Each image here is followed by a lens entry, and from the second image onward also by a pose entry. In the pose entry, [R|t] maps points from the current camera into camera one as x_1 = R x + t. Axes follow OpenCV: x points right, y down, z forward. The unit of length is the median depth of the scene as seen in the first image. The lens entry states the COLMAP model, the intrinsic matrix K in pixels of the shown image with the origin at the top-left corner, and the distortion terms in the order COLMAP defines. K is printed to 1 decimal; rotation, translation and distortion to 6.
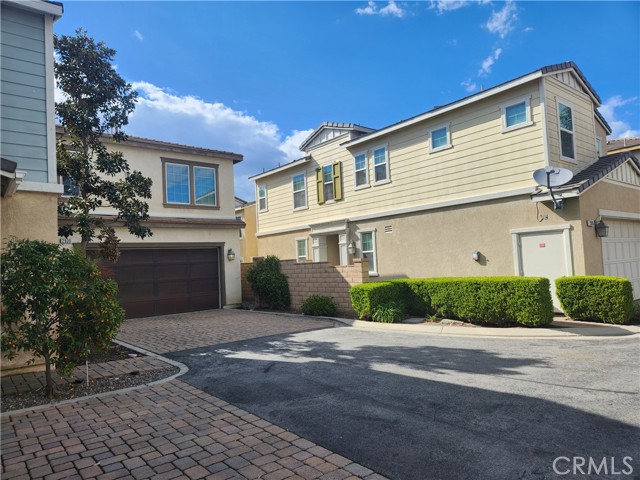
lens RADIAL K [[428.3, 0, 317.6], [0, 428.3, 240.1], [0, 0, 1]] dist [0.044377, -0.018764]
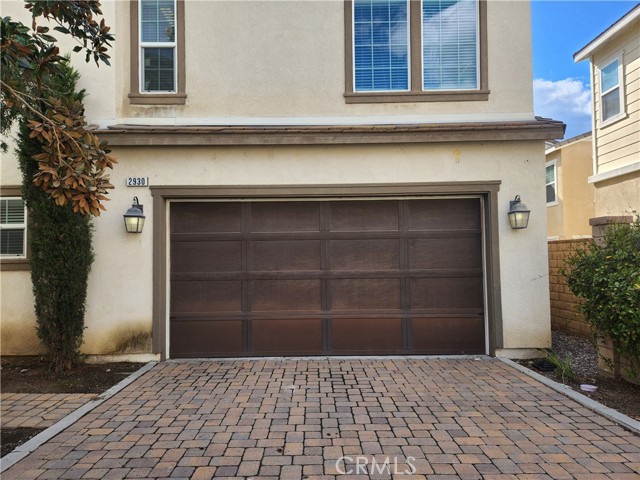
lens RADIAL K [[428.3, 0, 314.7], [0, 428.3, 238.5], [0, 0, 1]] dist [0.044377, -0.018764]
pose [[0.774626, 0.013643, -0.632272, -0.103407], [0.011443, 0.999301, 0.035583, 0.040102], [0.632316, -0.034799, 0.773929, 0.608073]]
